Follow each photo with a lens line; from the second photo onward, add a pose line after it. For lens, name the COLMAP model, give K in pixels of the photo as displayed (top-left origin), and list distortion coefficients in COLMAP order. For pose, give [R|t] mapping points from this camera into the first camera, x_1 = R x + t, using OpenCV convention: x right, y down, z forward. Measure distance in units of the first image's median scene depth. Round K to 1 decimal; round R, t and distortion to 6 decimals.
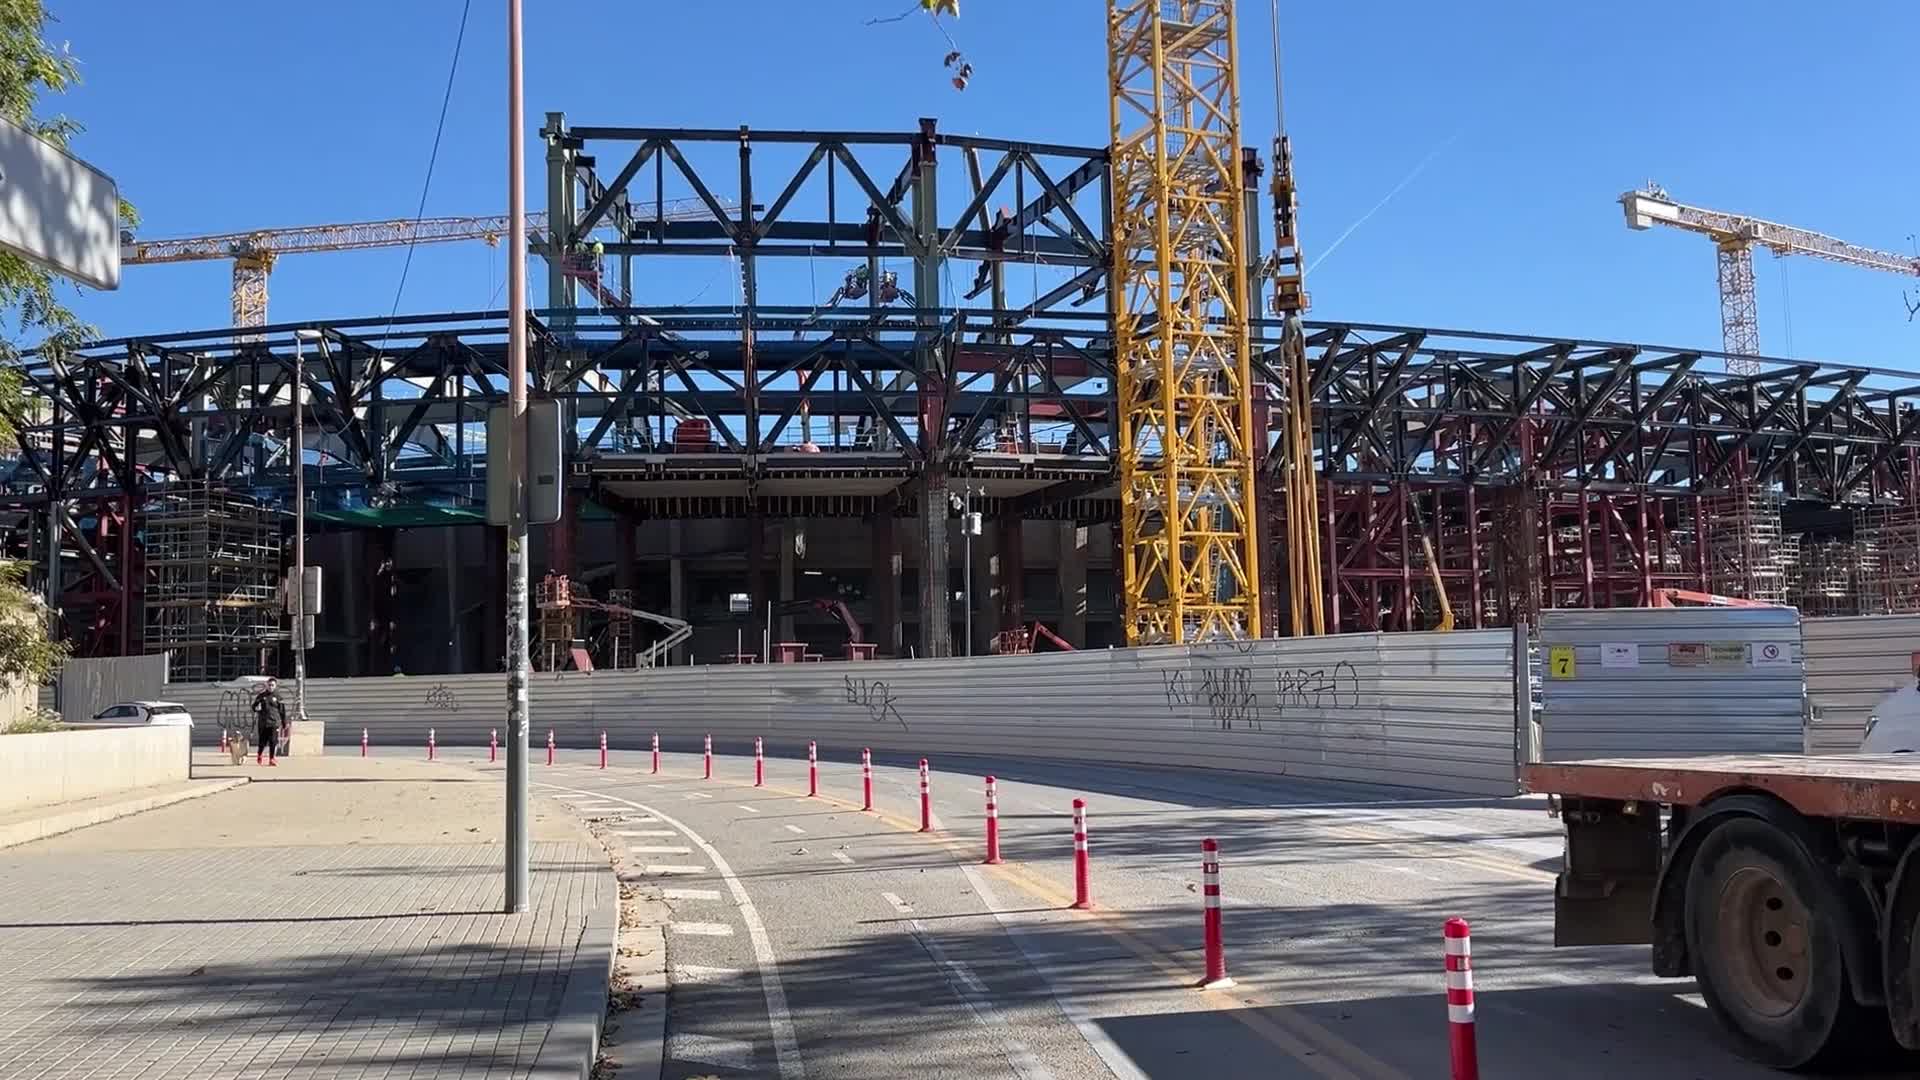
lens RADIAL K [[1855.3, 0, 1045.9], [0, 1855.3, 542.1], [0, 0, 1]] dist [0.107699, -0.145829]
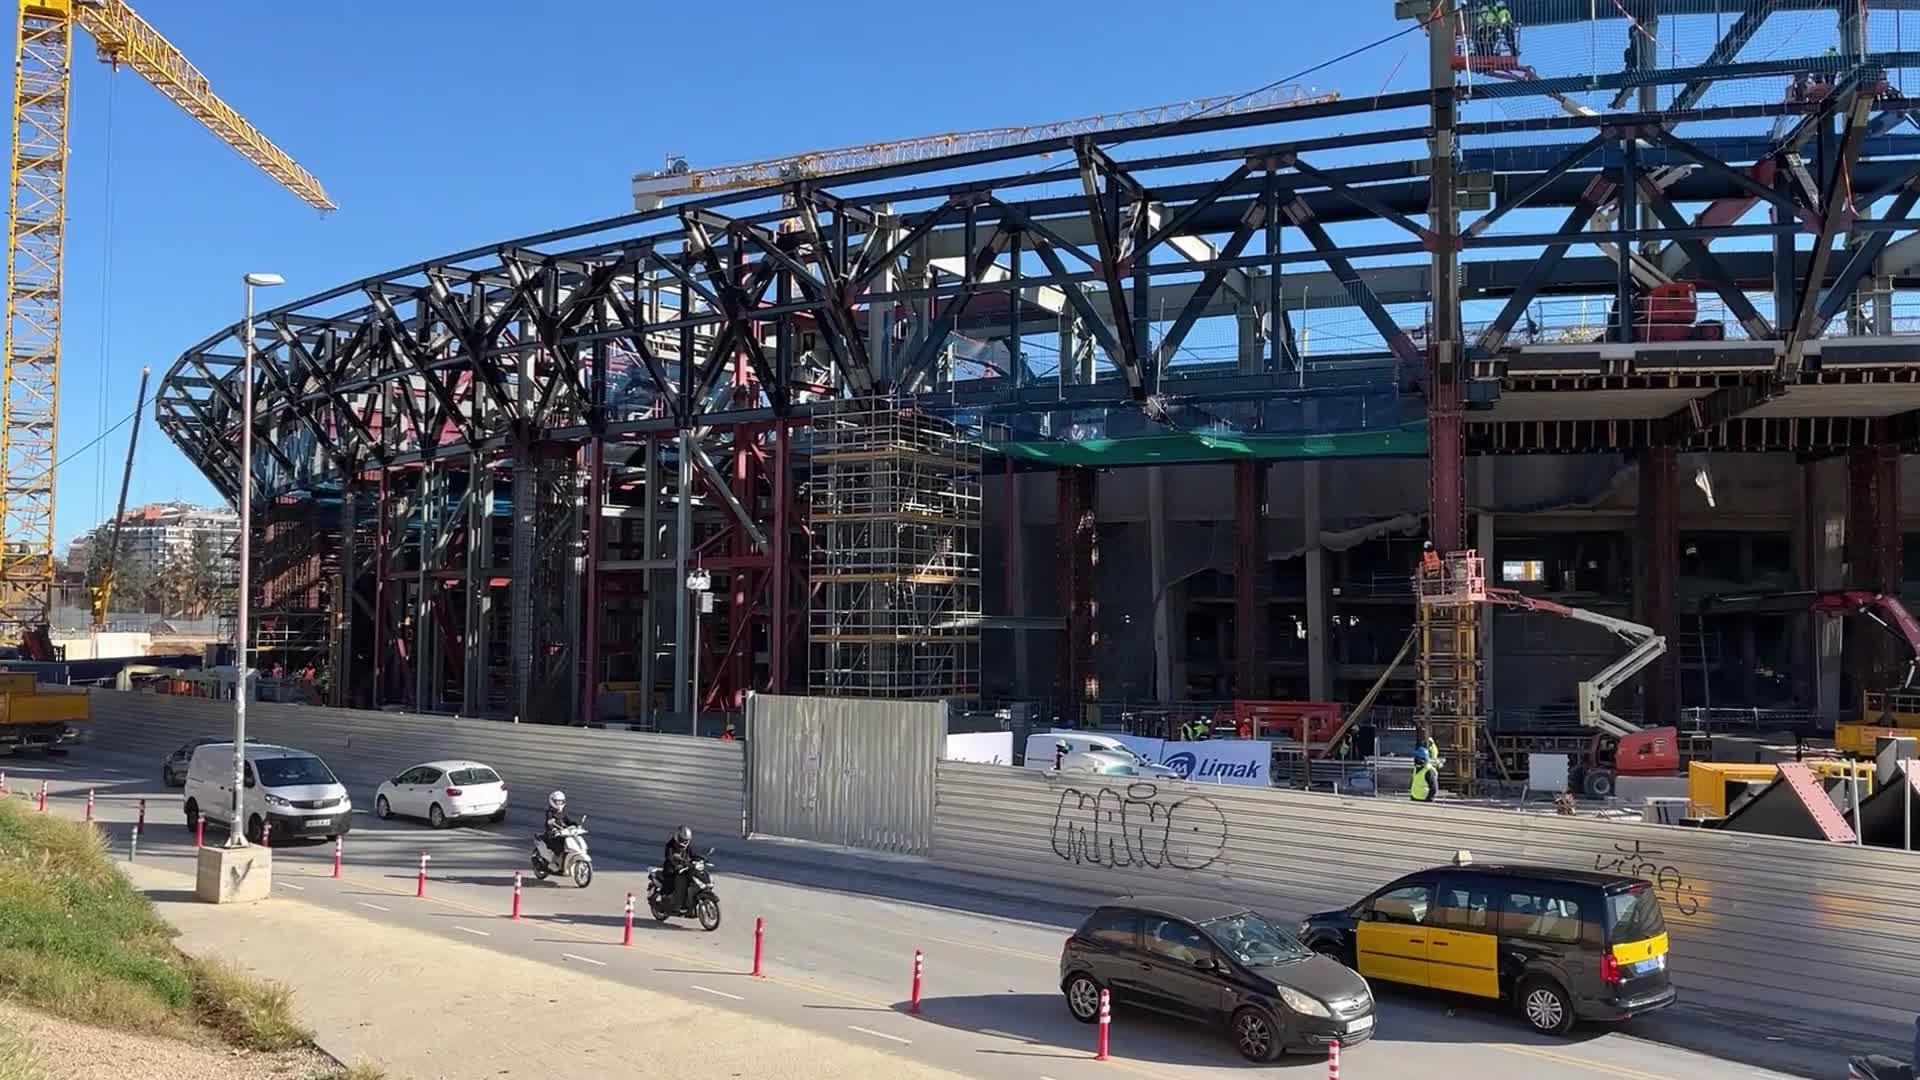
lens RADIAL K [[1855.3, 0, 1045.9], [0, 1855.3, 542.1], [0, 0, 1]] dist [0.107699, -0.145829]
pose [[0.969343, 0.013604, -0.245336, -0.225144], [-0.005232, 0.999382, 0.034747, -0.004169], [0.245658, -0.032398, 0.968815, 0.361700]]
